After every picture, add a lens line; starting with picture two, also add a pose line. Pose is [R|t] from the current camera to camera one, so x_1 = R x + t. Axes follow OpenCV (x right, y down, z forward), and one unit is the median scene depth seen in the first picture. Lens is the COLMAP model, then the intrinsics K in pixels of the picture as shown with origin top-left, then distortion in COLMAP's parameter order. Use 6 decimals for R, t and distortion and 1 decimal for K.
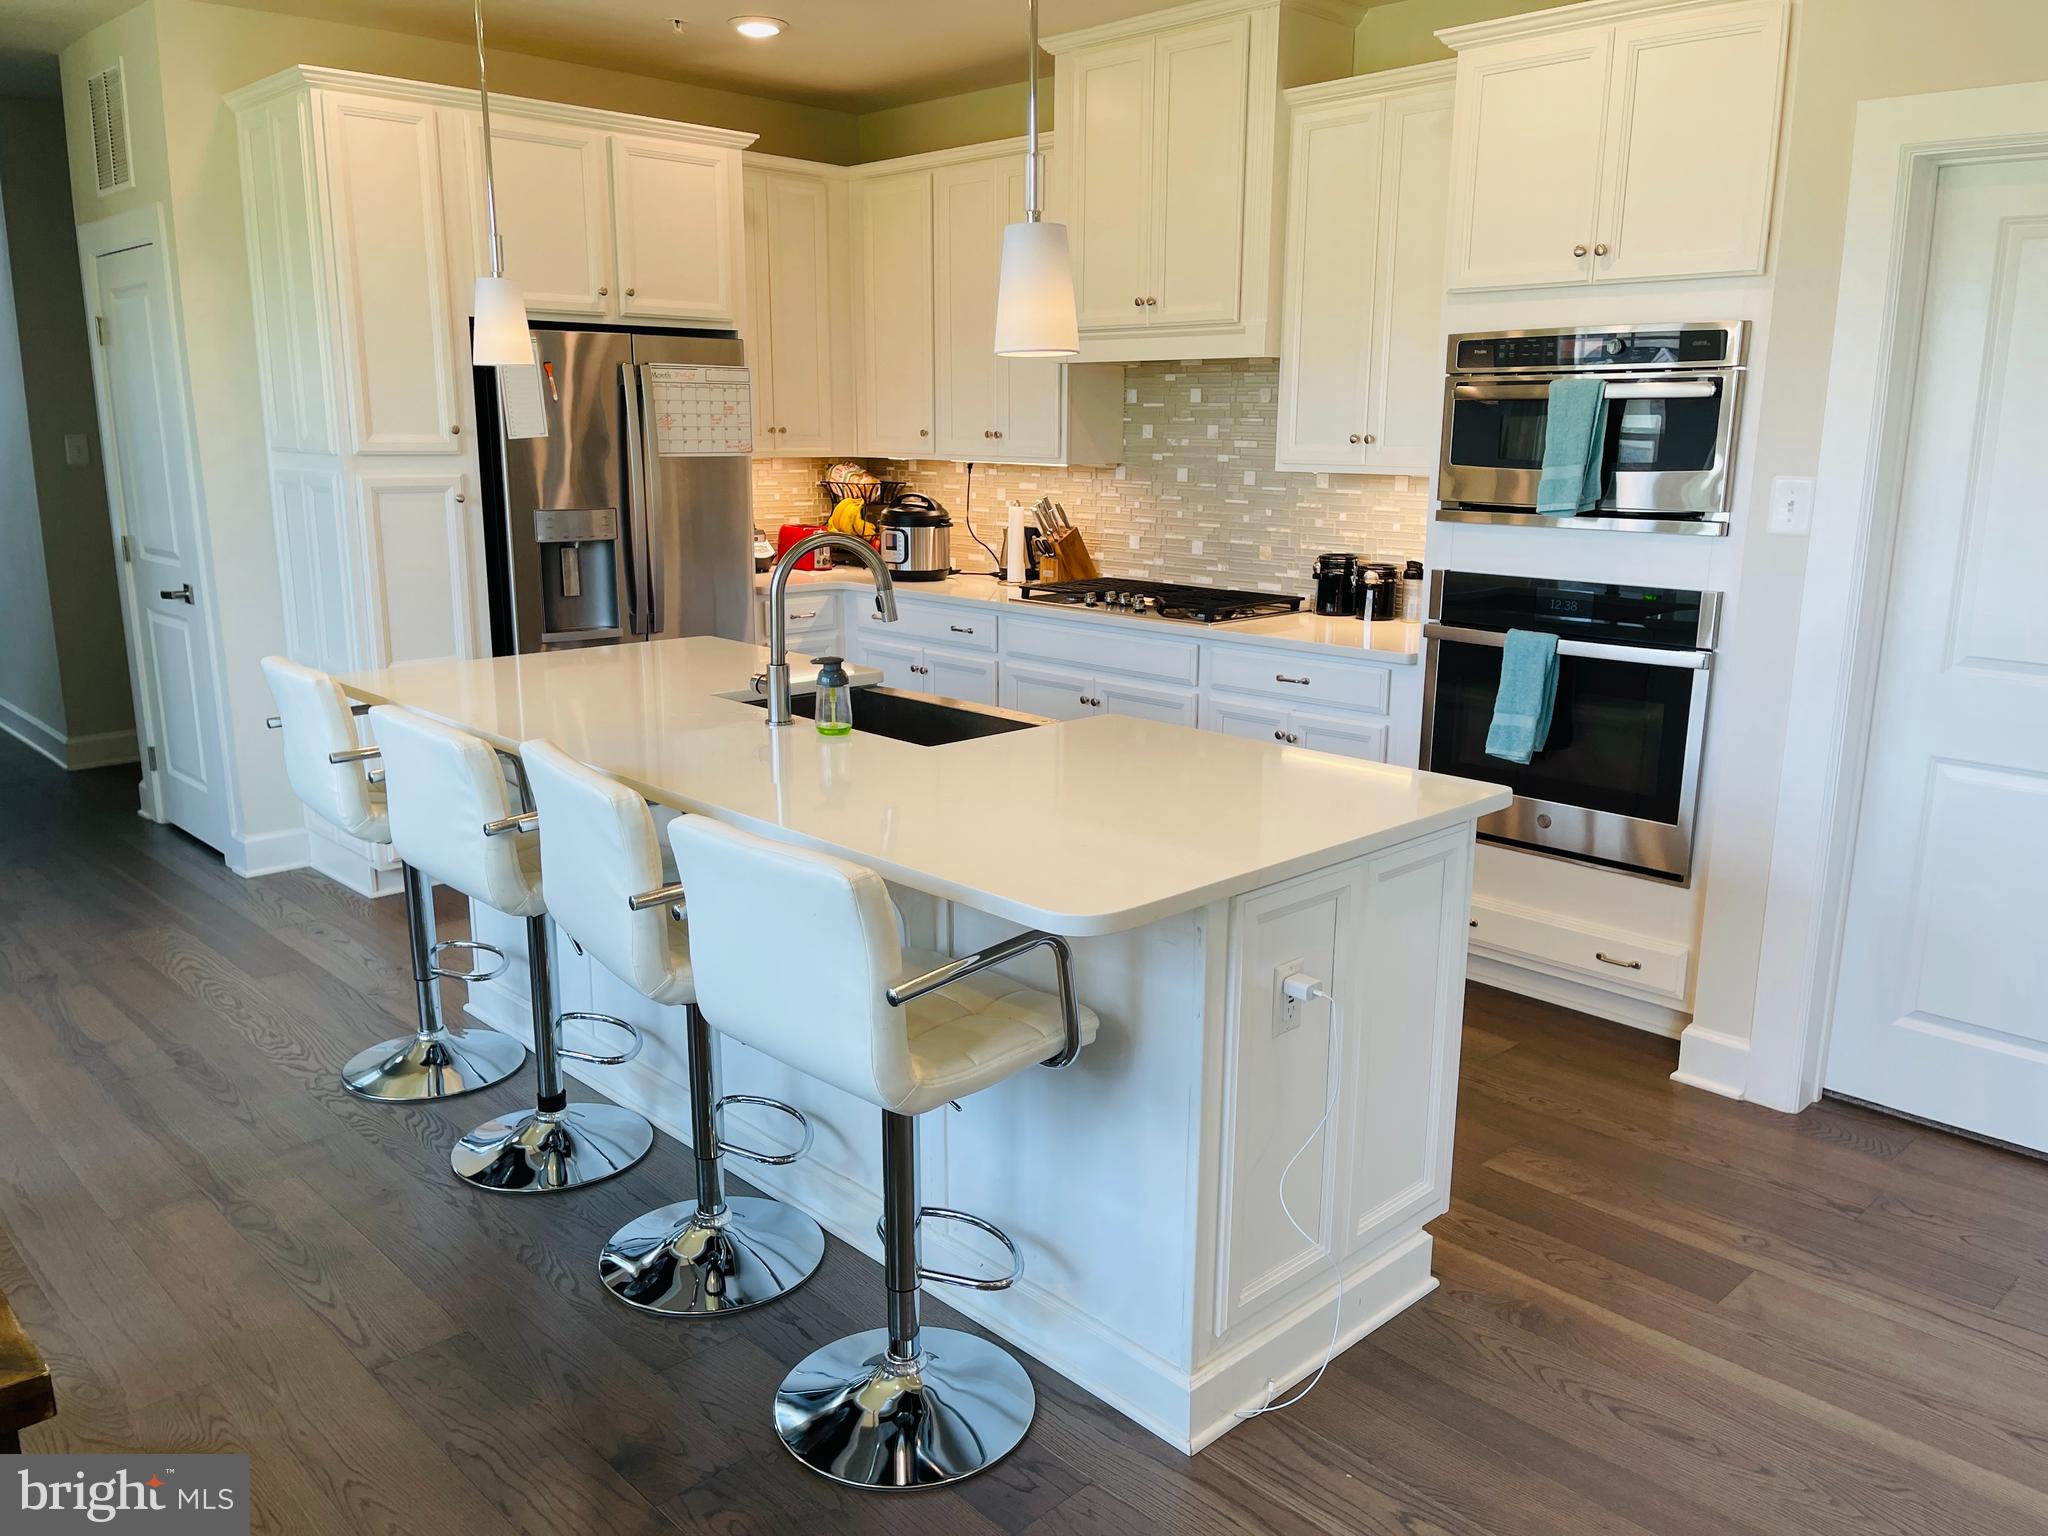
lens RADIAL K [[1553.8, 0, 1040.6], [0, 1553.8, 782.7], [0, 0, 1]] dist [0.074616, -0.089546]
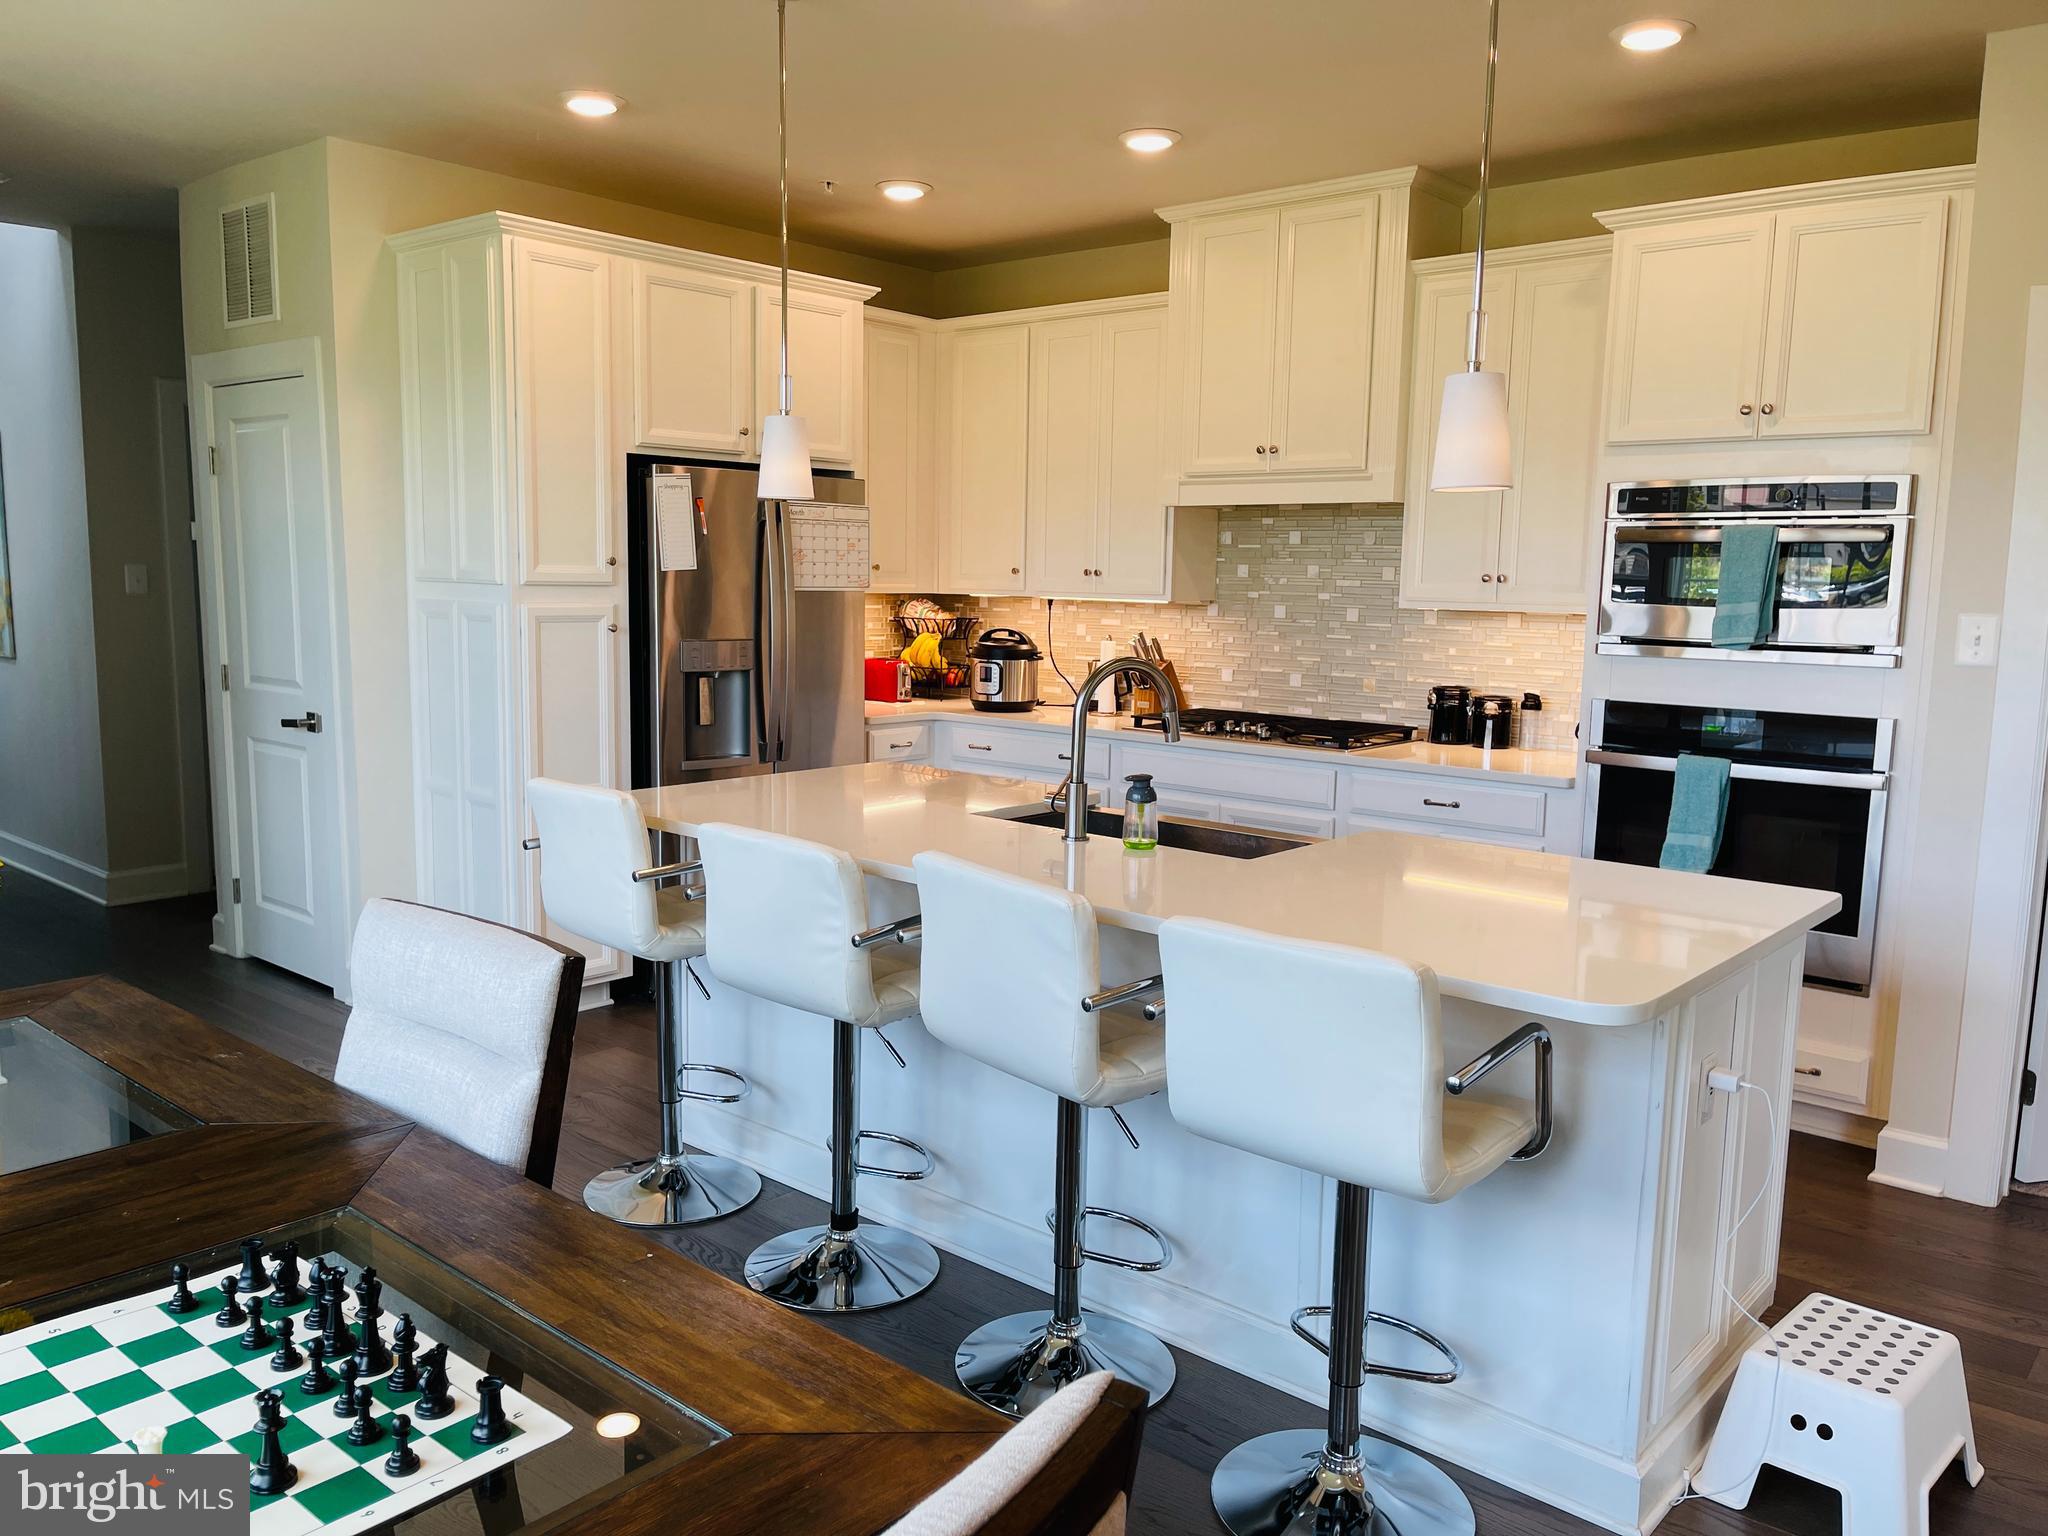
lens RADIAL K [[1551.7, 0, 1024.8], [0, 1551.7, 787.3], [0, 0, 1]] dist [0.078404, -0.097962]
pose [[0.996341, -0.000404, 0.085467, -0.188334], [0.007863, 0.996181, -0.086954, 0.010918], [-0.085106, 0.087308, 0.992539, -0.015014]]
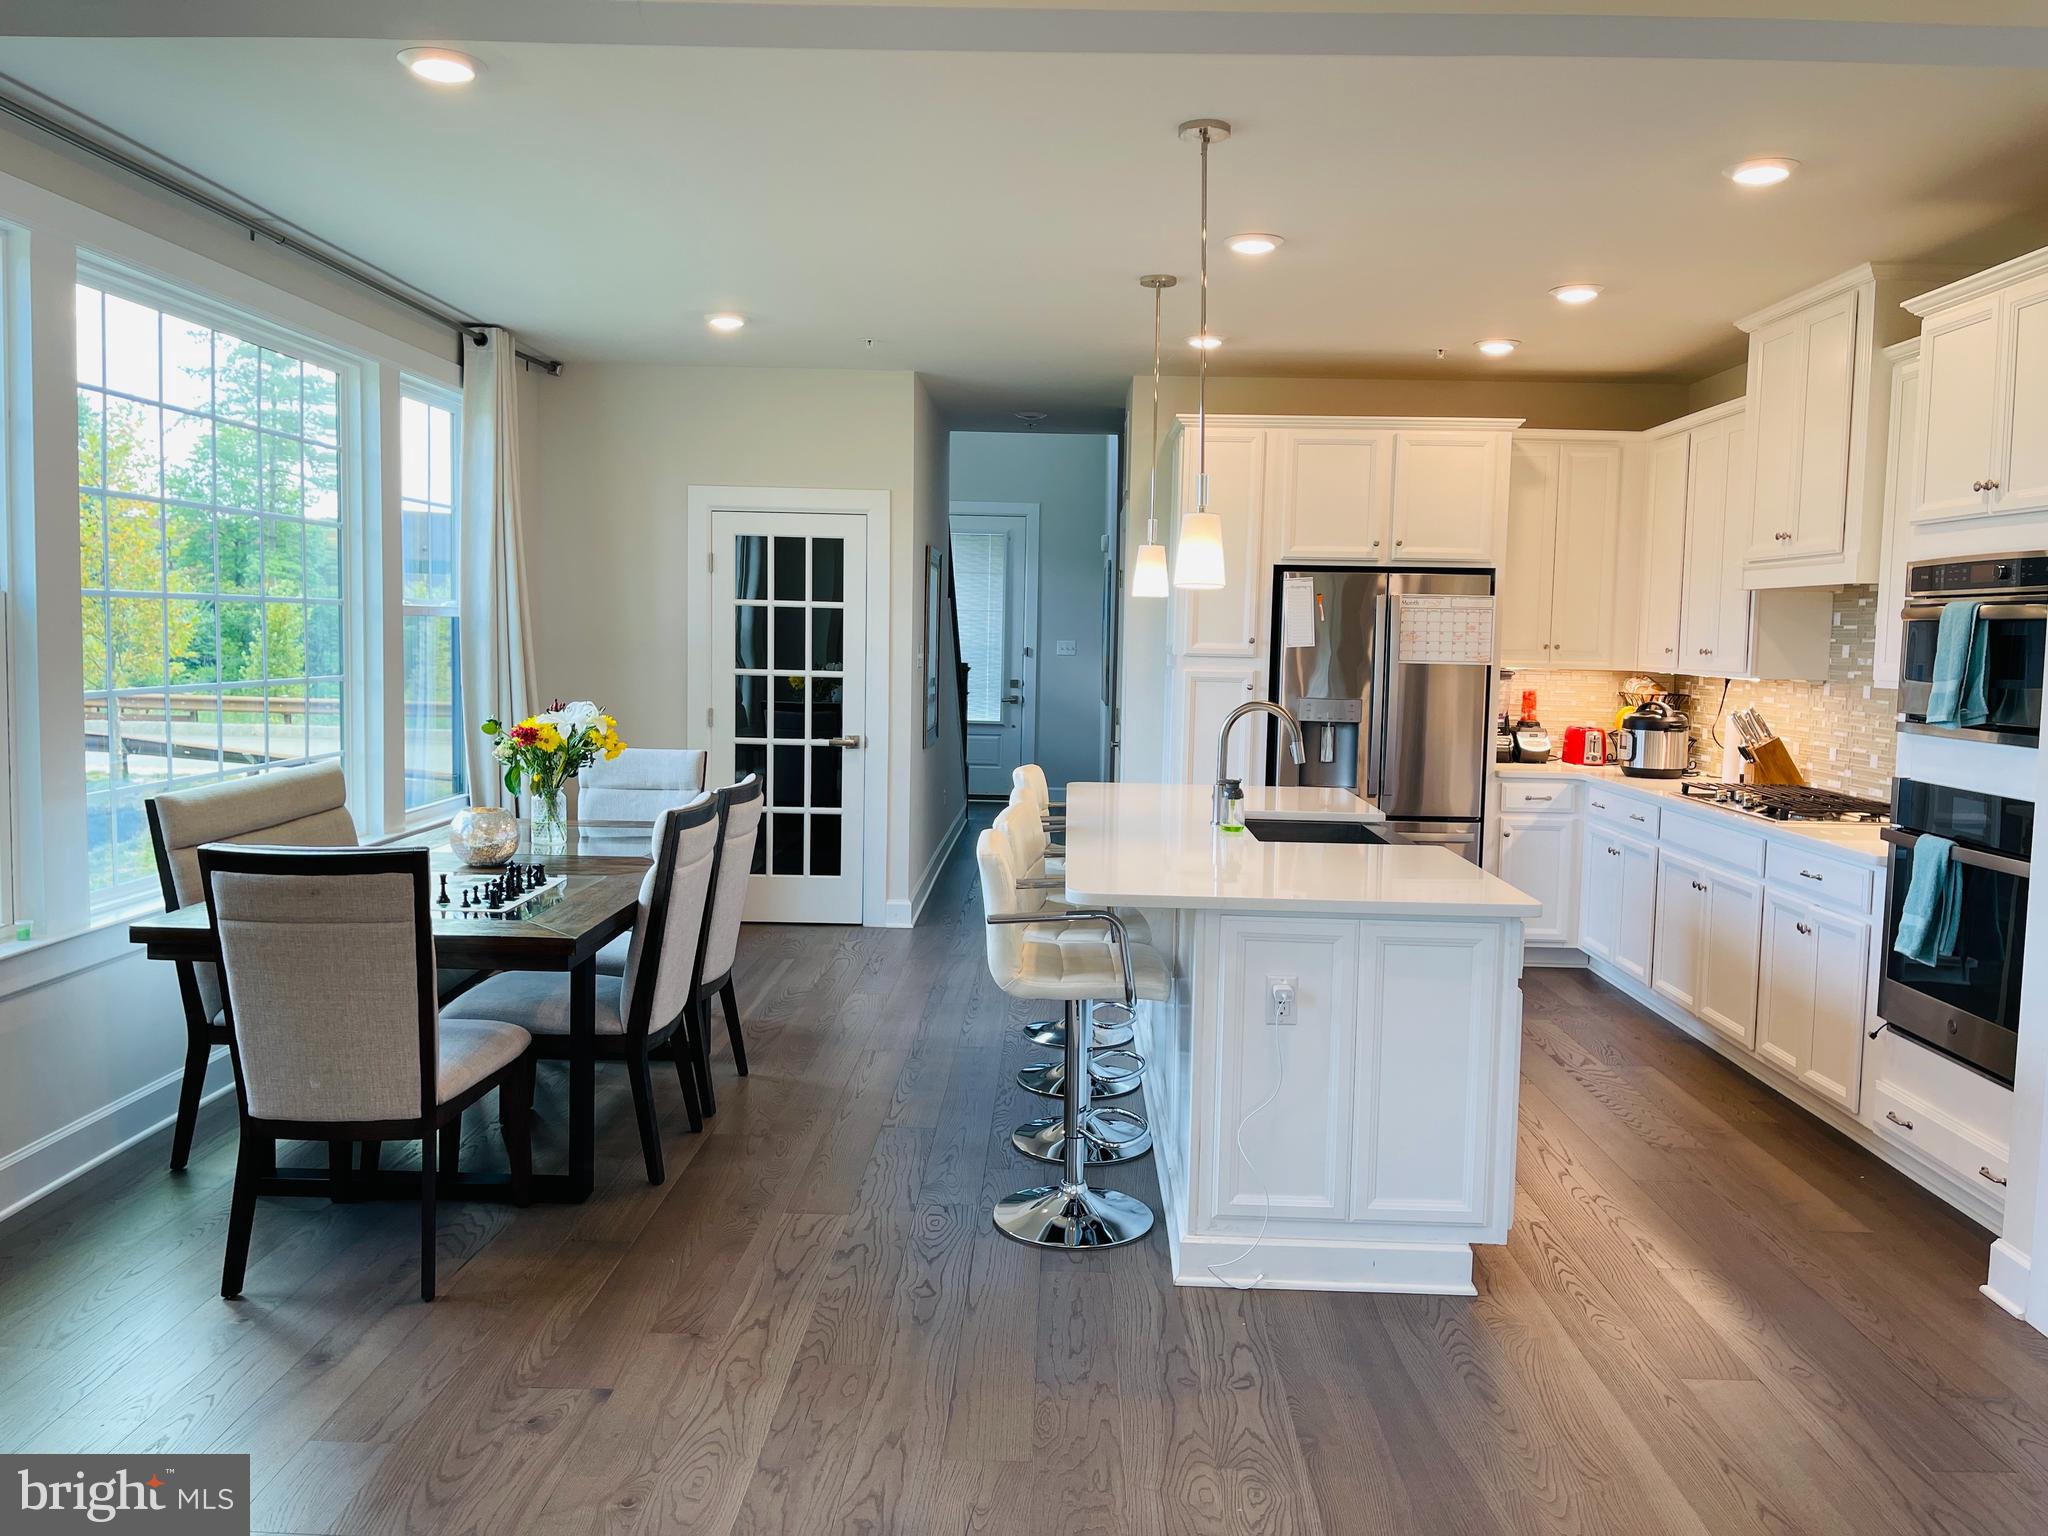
lens RADIAL K [[1553.8, 0, 1040.6], [0, 1553.8, 782.7], [0, 0, 1]] dist [0.074616, -0.089546]
pose [[0.705070, 0.079498, -0.704667, 0.498083], [-0.180063, 0.981199, -0.069471, 0.037975], [0.685896, 0.175867, 0.706129, -0.122098]]
